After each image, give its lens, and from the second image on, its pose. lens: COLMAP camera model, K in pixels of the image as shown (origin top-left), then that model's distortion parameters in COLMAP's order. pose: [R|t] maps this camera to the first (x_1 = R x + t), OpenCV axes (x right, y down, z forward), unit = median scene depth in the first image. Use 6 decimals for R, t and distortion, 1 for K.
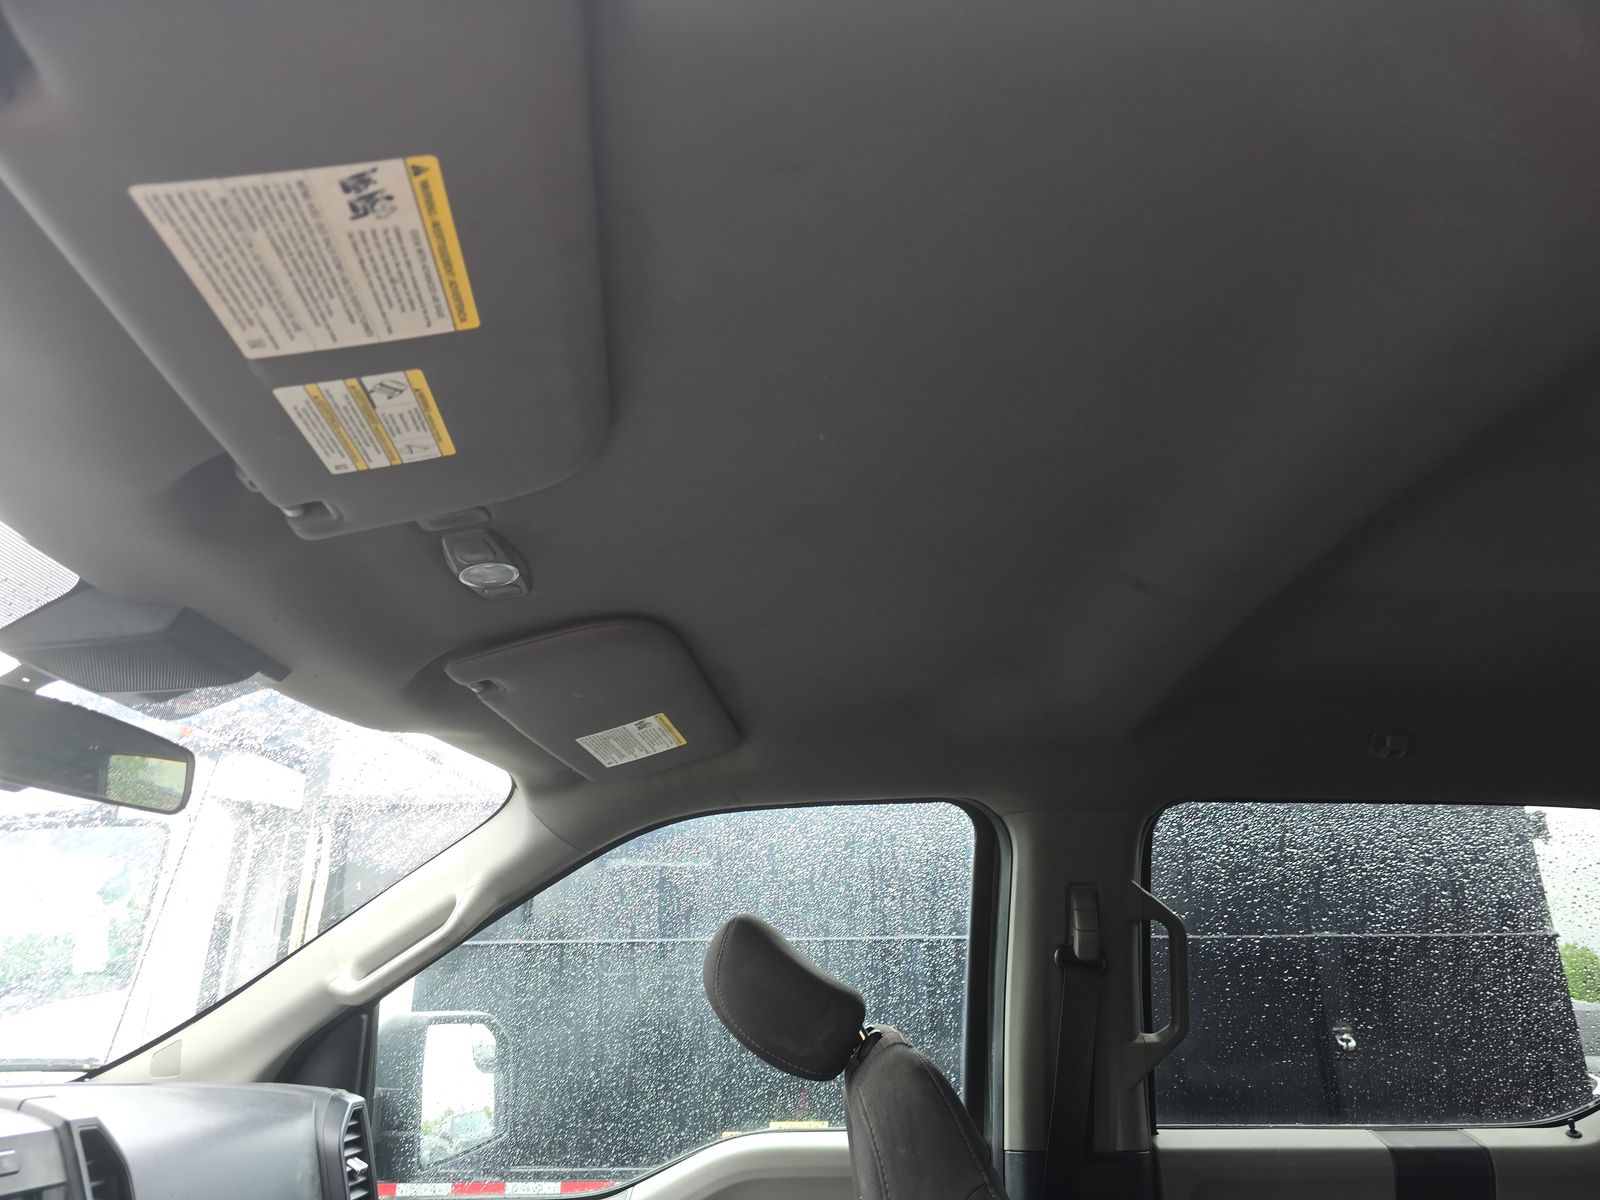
lens RADIAL K [[1077.4, 0, 806.4], [0, 1077.4, 600.5], [0, 0, 1]] dist [0.045575, -0.038445]
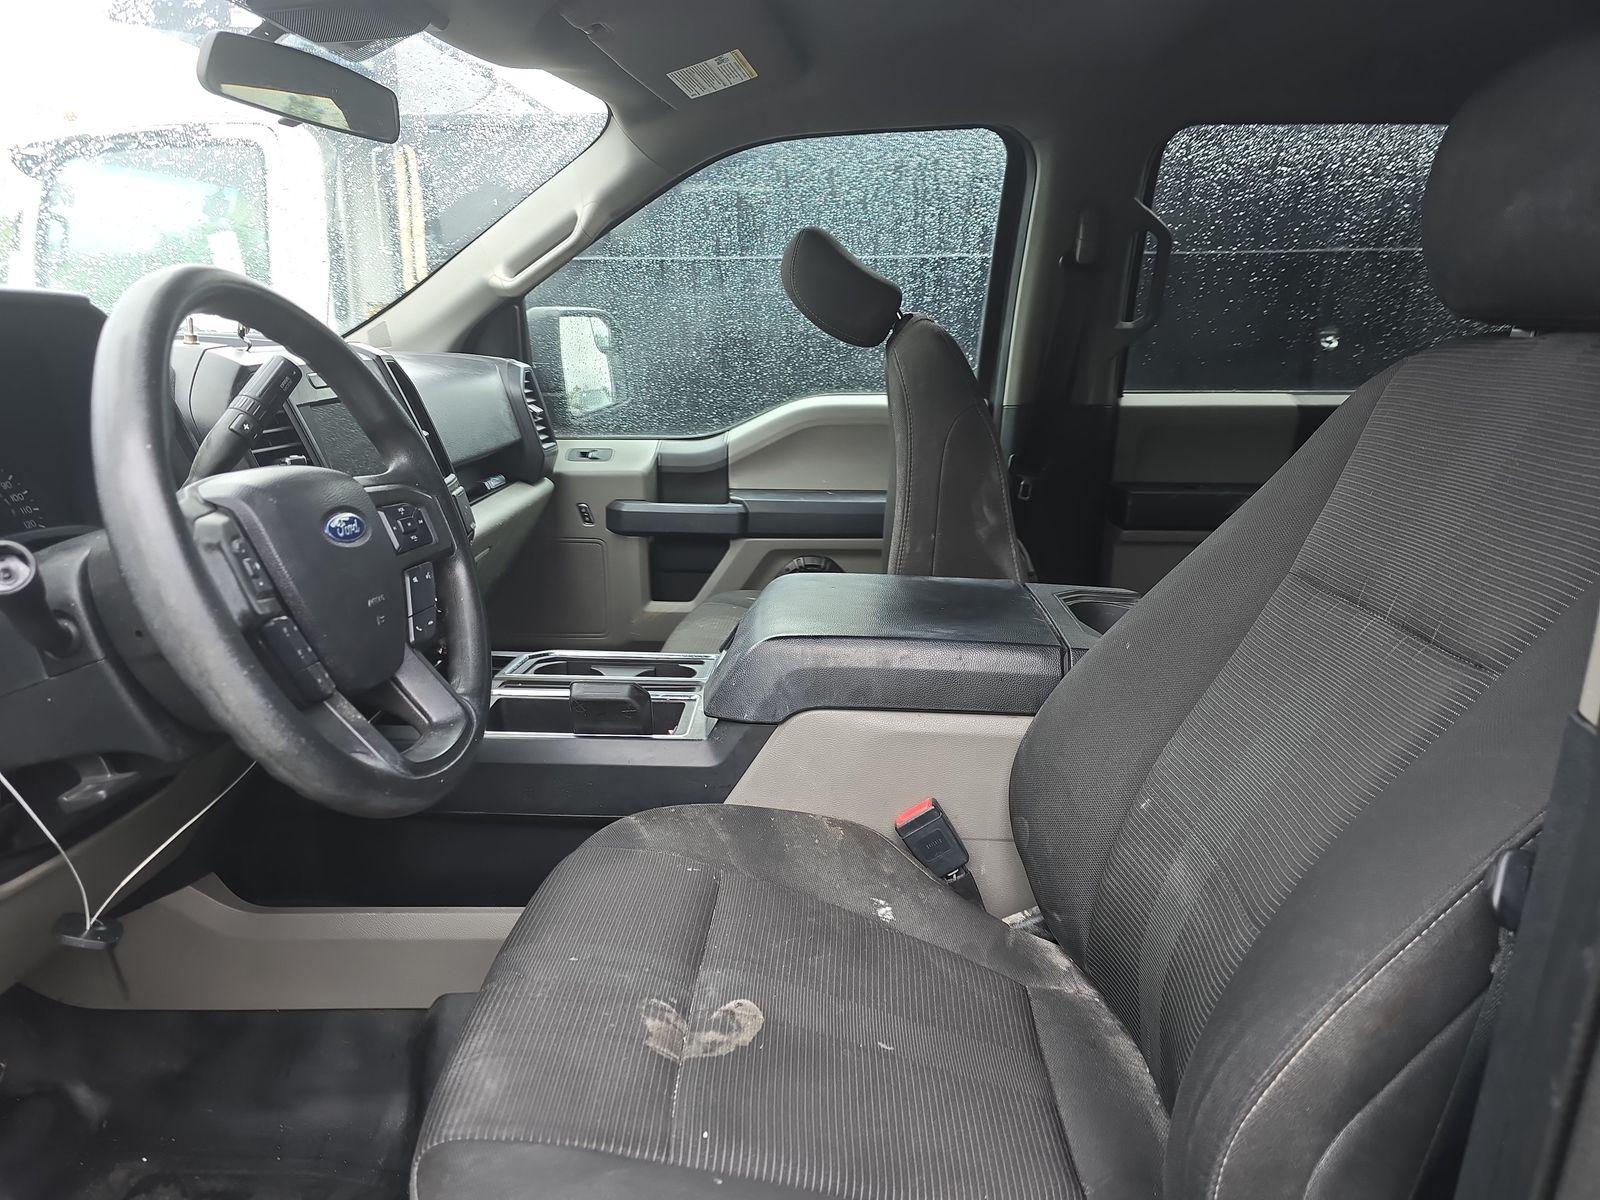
lens RADIAL K [[1077.4, 0, 808.5], [0, 1077.4, 606.2], [0, 0, 1]] dist [0.045575, -0.038445]
pose [[0.998924, 0.014880, -0.043931, 0.002506], [0.012807, 0.821838, 0.569578, -0.053352], [0.044580, -0.569527, 0.820763, -0.234680]]
